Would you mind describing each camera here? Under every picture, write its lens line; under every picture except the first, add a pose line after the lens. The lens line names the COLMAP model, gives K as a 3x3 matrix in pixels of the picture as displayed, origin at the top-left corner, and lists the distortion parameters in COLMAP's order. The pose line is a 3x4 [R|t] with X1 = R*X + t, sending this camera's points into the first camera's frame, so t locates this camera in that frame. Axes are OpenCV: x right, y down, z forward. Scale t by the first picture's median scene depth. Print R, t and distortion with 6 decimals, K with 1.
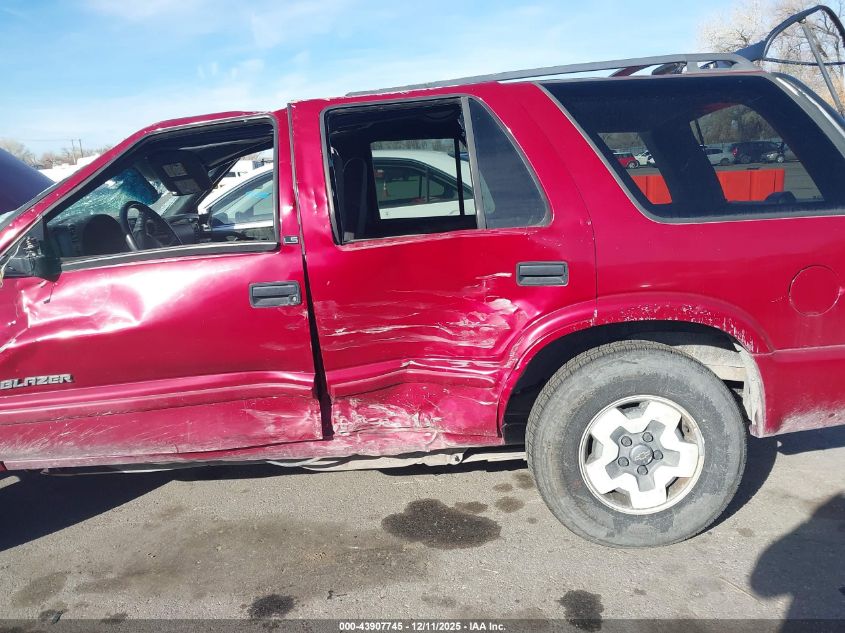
lens RADIAL K [[623.4, 0, 426.7], [0, 623.4, 314.7], [0, 0, 1]] dist [0.020106, -0.016001]
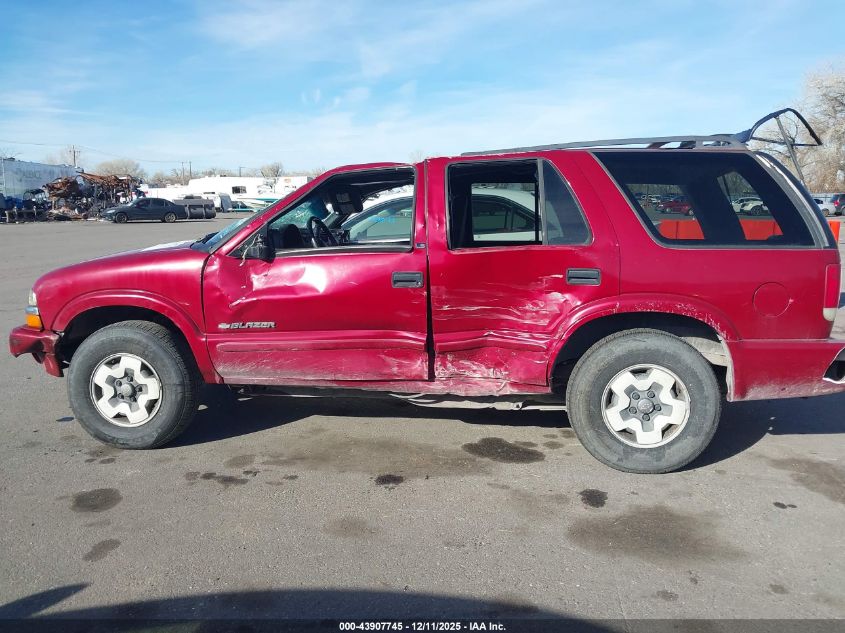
lens RADIAL K [[623.4, 0, 422.0], [0, 623.4, 320.0], [0, 0, 1]] dist [0.020106, -0.016001]
pose [[0.988612, 0.073824, -0.131132, 0.004726], [-0.079467, 0.996100, -0.038330, 0.119729], [0.127791, 0.048314, 0.990624, -0.510525]]
